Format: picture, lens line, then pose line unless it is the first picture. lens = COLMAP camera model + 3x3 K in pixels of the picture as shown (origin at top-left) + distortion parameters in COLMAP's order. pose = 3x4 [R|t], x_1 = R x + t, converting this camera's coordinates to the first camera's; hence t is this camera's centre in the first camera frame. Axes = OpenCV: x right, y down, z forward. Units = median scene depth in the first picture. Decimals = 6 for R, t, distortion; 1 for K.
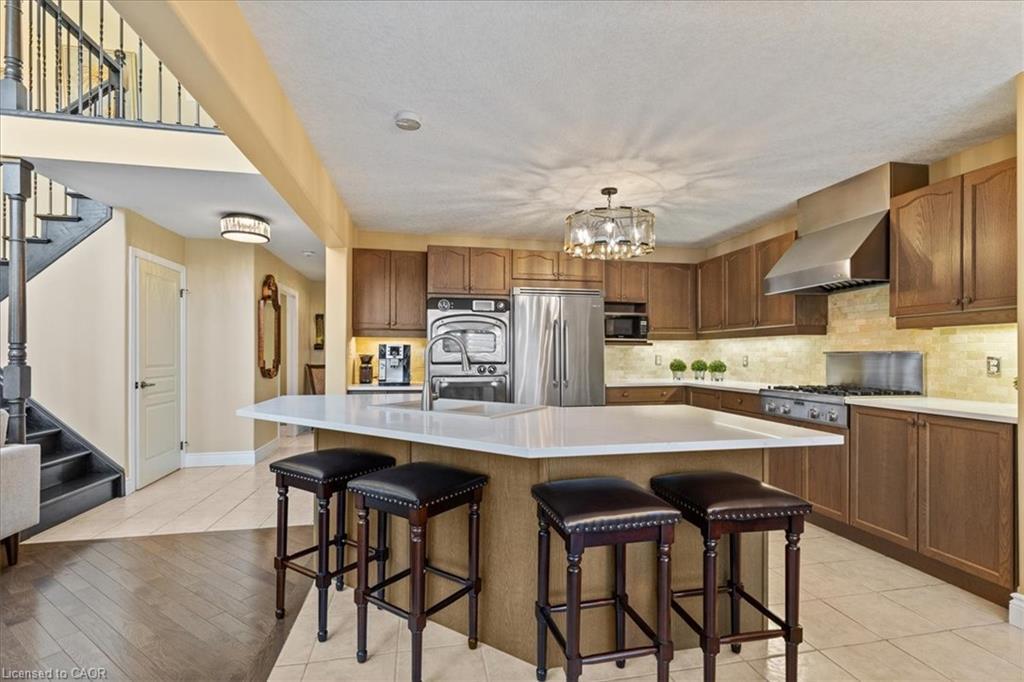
lens RADIAL K [[470.0, 0, 517.4], [0, 470.0, 356.8], [0, 0, 1]] dist [0.006699, -0.001037]
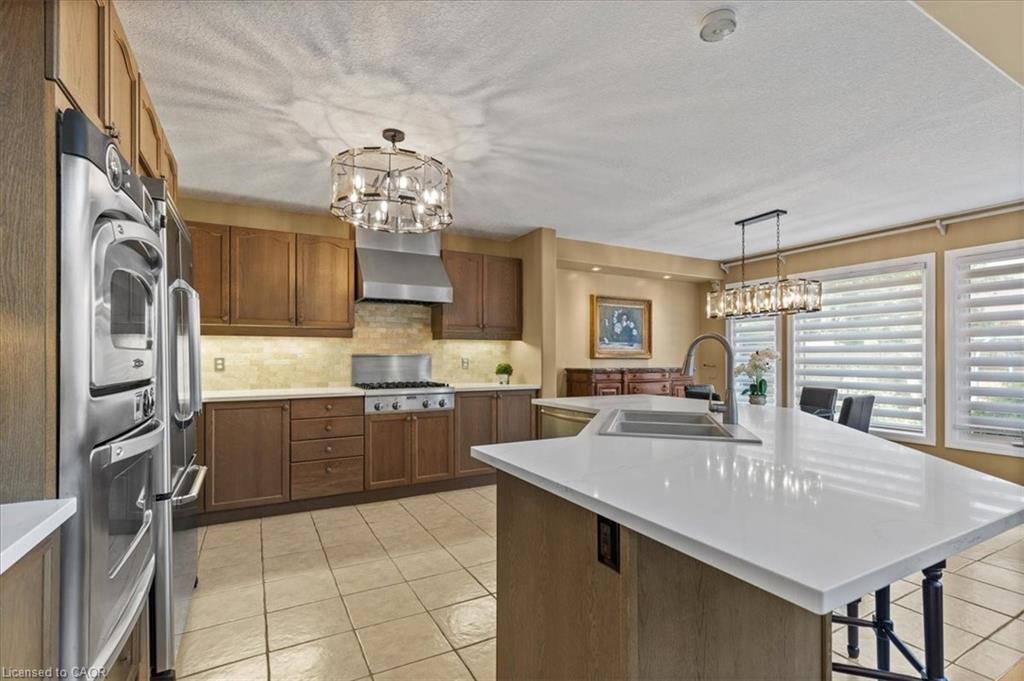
lens RADIAL K [[470.0, 0, 513.5], [0, 470.0, 356.5], [0, 0, 1]] dist [0.006699, -0.001037]
pose [[-0.299324, 0.000140, 0.954152, -0.513039], [0.004520, 0.999989, 0.001271, -0.003969], [-0.954141, 0.004694, -0.299321, 0.943627]]
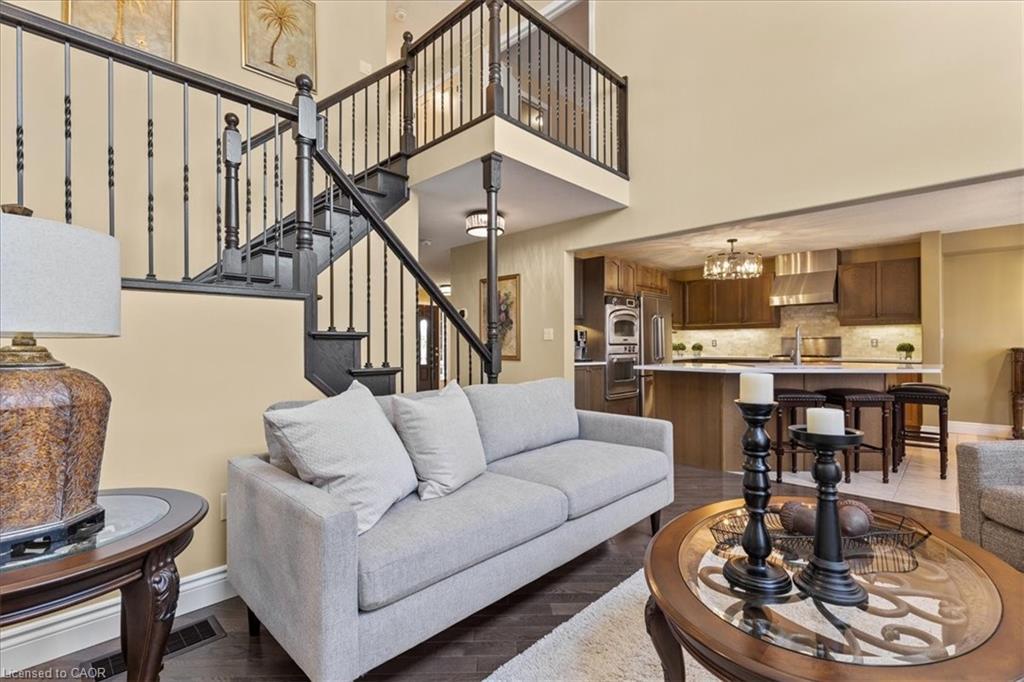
lens RADIAL K [[470.0, 0, 511.6], [0, 470.0, 340.8], [0, 0, 1]] dist [0.006699, -0.001037]
pose [[0.821670, 0.001699, 0.569961, -1.271240], [0.006481, 0.999903, -0.012324, 0.019555], [-0.569927, 0.013820, 0.821579, 0.066803]]
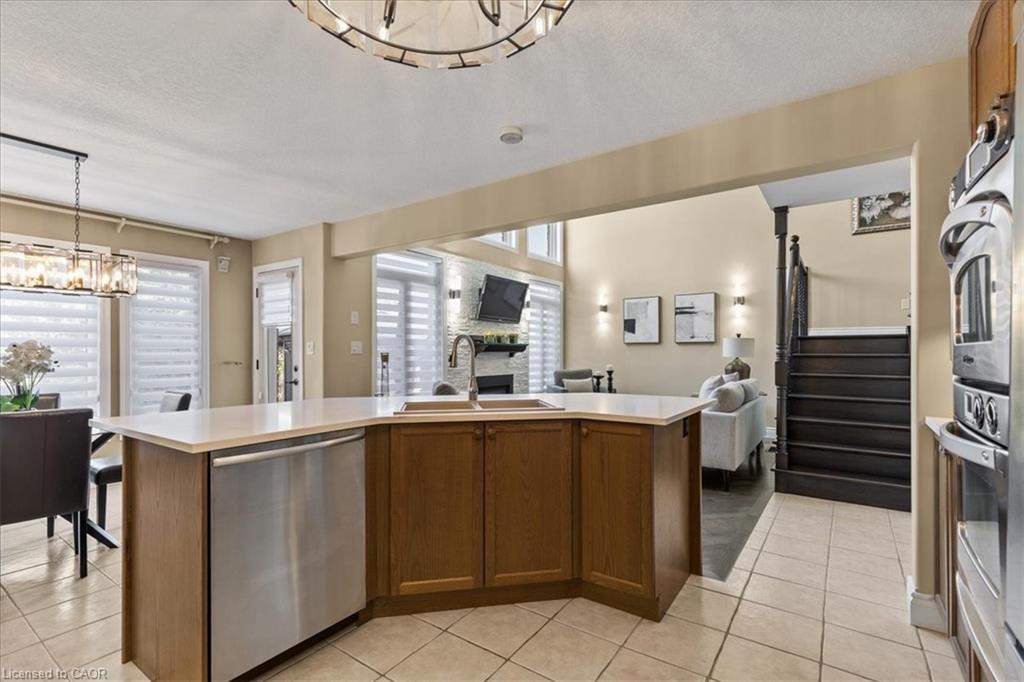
lens RADIAL K [[470.0, 0, 519.7], [0, 470.0, 347.2], [0, 0, 1]] dist [0.006699, -0.001037]
pose [[-0.718081, -0.009298, -0.695897, 0.313780], [-0.004794, 0.999953, -0.008413, -0.004685], [0.695943, -0.002705, -0.718092, 1.125303]]
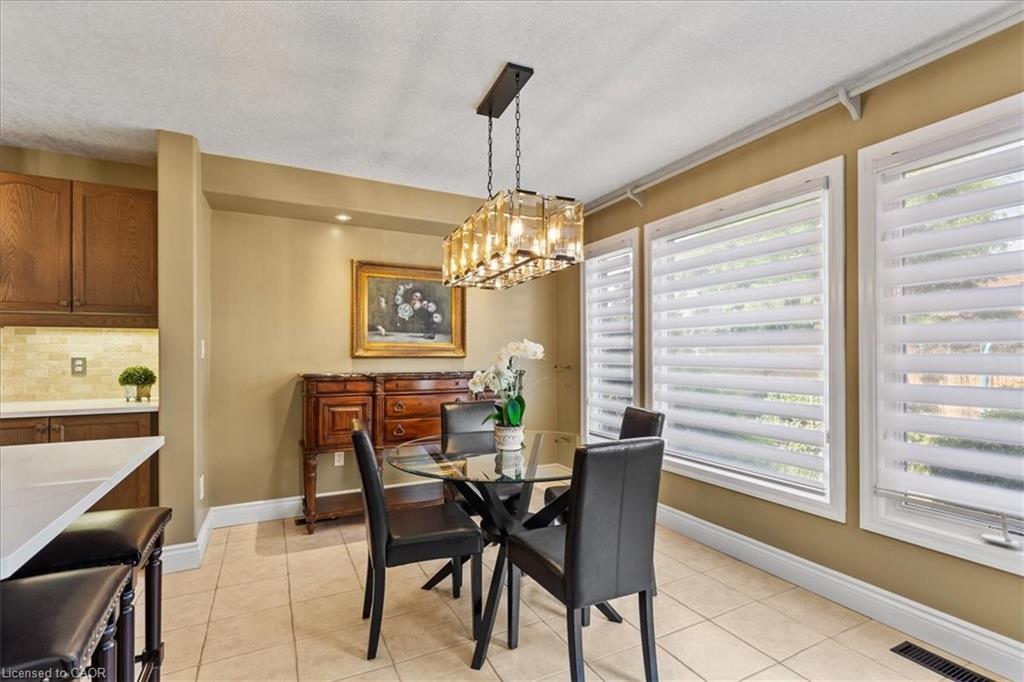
lens RADIAL K [[470.0, 0, 515.0], [0, 470.0, 350.9], [0, 0, 1]] dist [0.006699, -0.001037]
pose [[-0.270883, 0.006370, 0.962591, -0.208379], [0.007919, 0.999959, -0.004389, -0.001437], [-0.962580, 0.006434, -0.270922, 0.231372]]
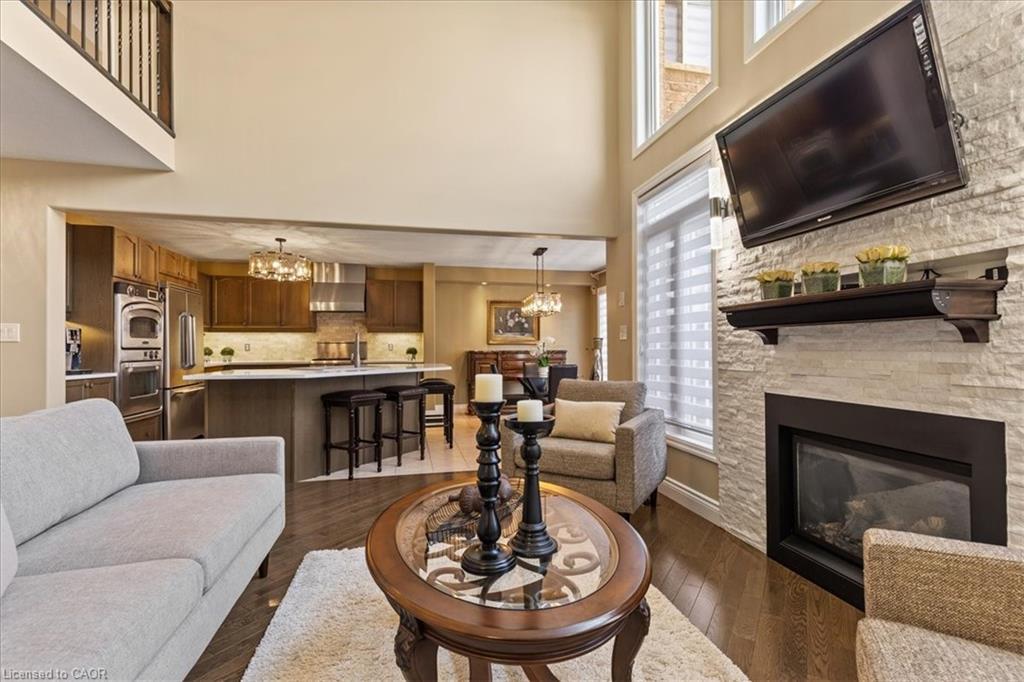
lens RADIAL K [[470.0, 0, 519.0], [0, 470.0, 346.9], [0, 0, 1]] dist [0.006699, -0.001037]
pose [[-0.032502, 0.000926, 0.999471, -1.298599], [0.008834, 0.999961, -0.000639, 0.019244], [-0.999433, 0.008808, -0.032509, 0.219163]]
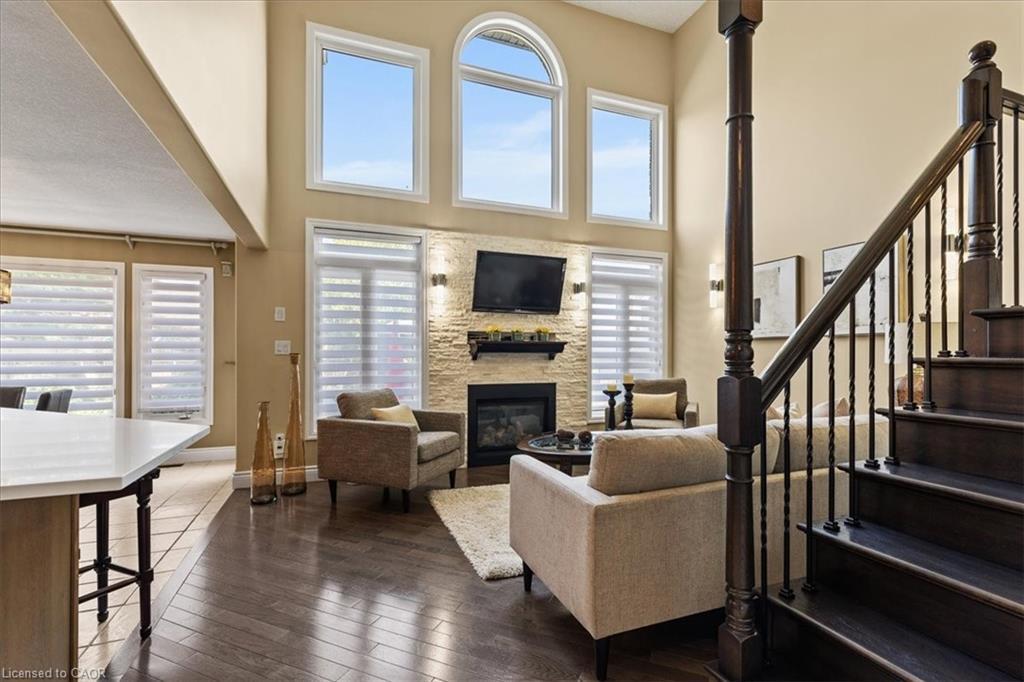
lens RADIAL K [[470.0, 0, 516.4], [0, 470.0, 350.5], [0, 0, 1]] dist [0.006699, -0.001037]
pose [[-0.984899, -0.003855, -0.173087, -0.579959], [-0.003686, 0.999992, -0.001298, -0.005955], [0.173091, -0.000640, -0.984906, 1.114973]]
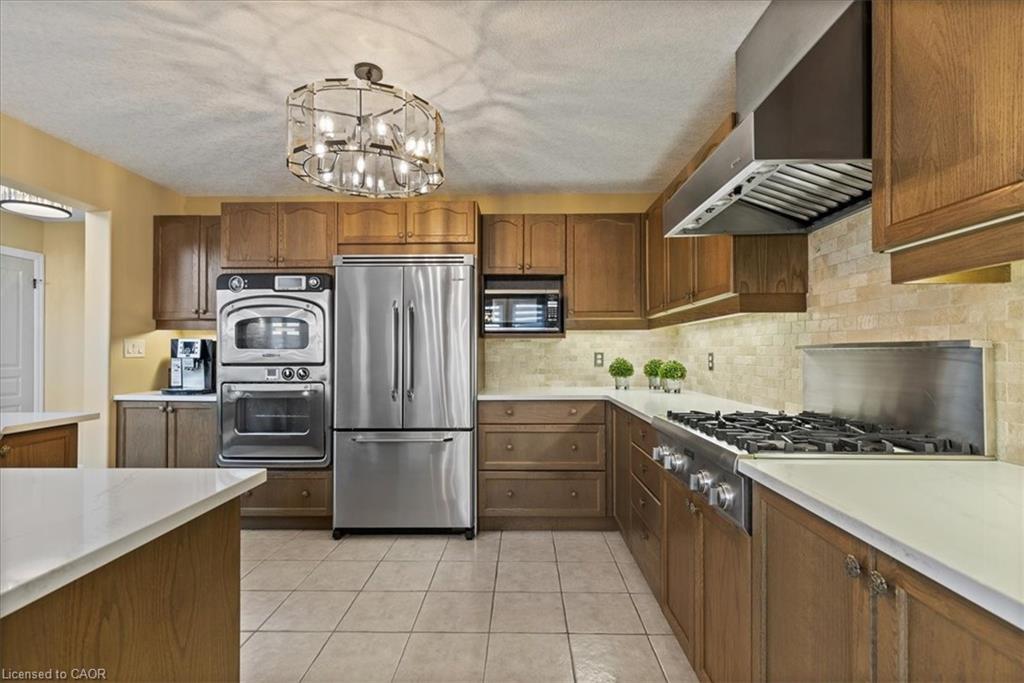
lens RADIAL K [[470.0, 0, 509.9], [0, 470.0, 349.5], [0, 0, 1]] dist [0.006699, -0.001037]
pose [[0.975561, -0.004061, -0.219691, 0.446958], [0.002009, 0.999952, -0.009563, -0.001448], [0.219719, 0.008888, 0.975523, 0.424901]]
